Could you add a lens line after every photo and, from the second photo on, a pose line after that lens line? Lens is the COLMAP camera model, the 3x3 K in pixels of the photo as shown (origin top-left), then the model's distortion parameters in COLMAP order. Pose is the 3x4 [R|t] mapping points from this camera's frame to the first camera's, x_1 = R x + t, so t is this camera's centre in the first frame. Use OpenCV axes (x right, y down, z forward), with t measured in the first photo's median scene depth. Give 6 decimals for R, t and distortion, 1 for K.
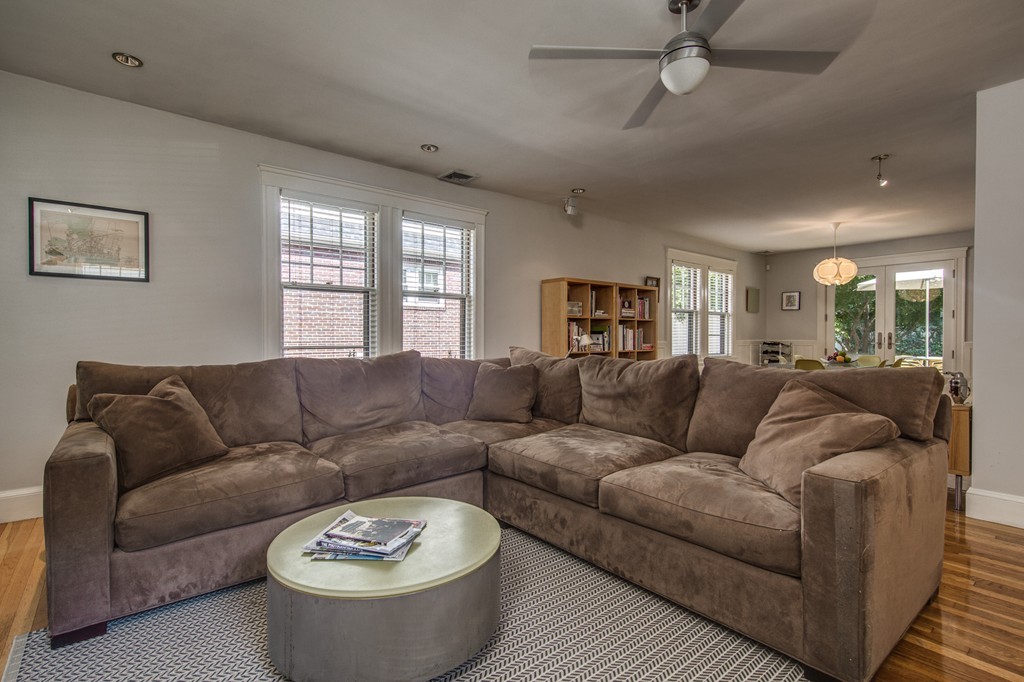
lens RADIAL K [[483.3, 0, 508.9], [0, 483.3, 341.9], [0, 0, 1]] dist [0.000403, 0.000013]
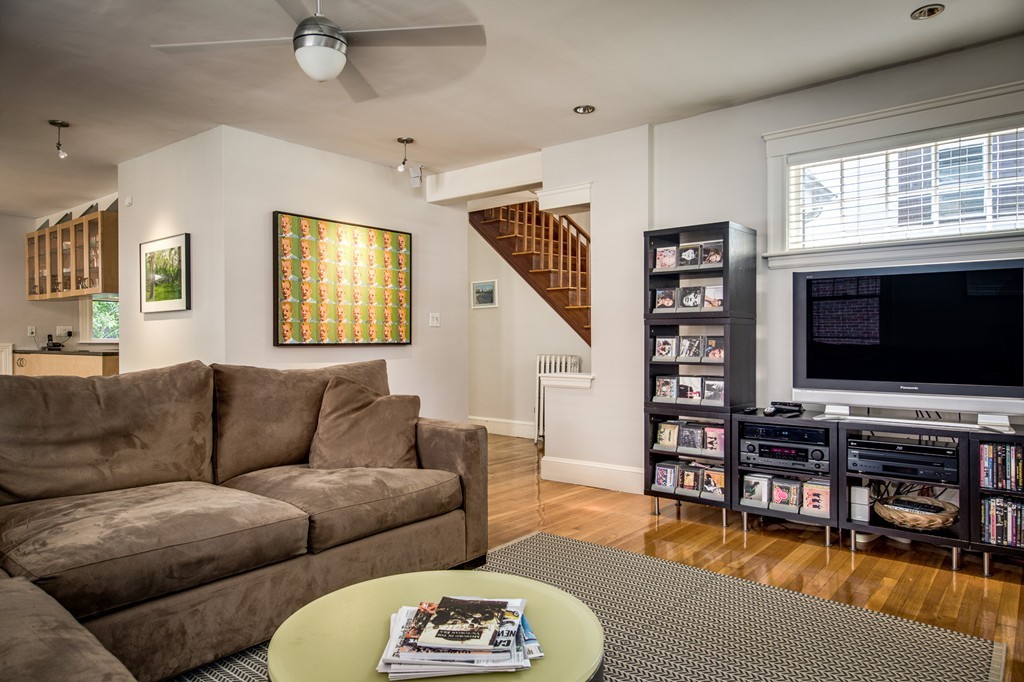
lens RADIAL K [[696.4, 0, 509.9], [0, 696.4, 340.8], [0, 0, 1]] dist [-0.083694, 0.046431]
pose [[-0.220569, -0.006573, 0.975349, -0.528029], [0.013122, 0.999867, 0.009705, -0.006220], [-0.975283, 0.014939, -0.220453, 0.488193]]
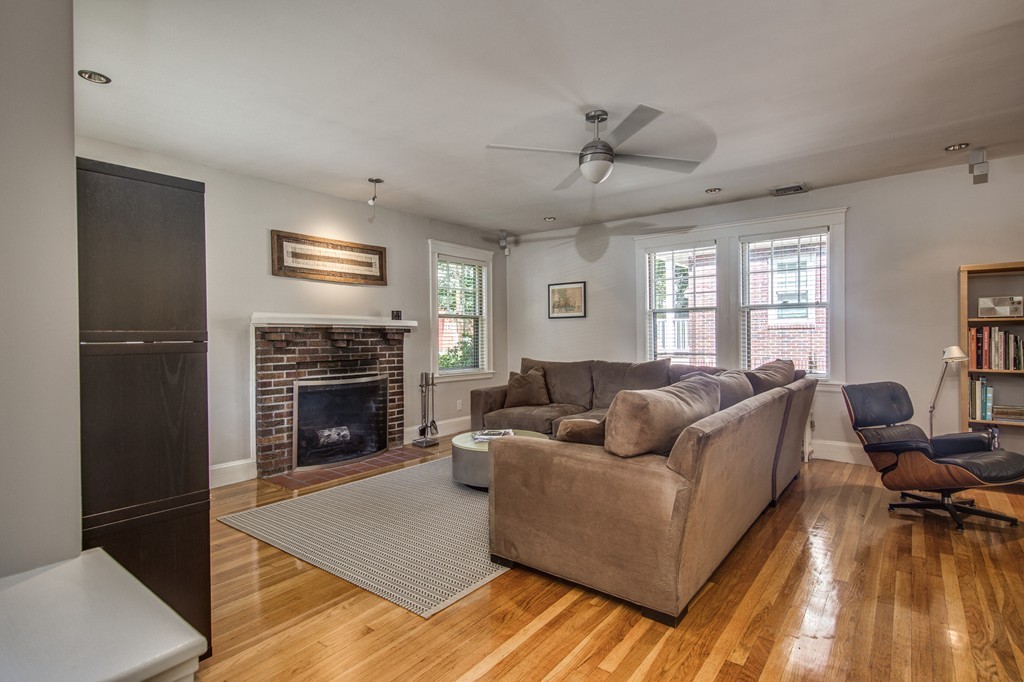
lens RADIAL K [[507.5, 0, 525.7], [0, 507.5, 340.1], [0, 0, 1]] dist [0.014733, -0.001783]
pose [[0.239961, 0.003699, -0.970776, 0.827522], [-0.000251, 0.999993, 0.003749, -0.030727], [0.970783, -0.000656, 0.239960, 0.210216]]
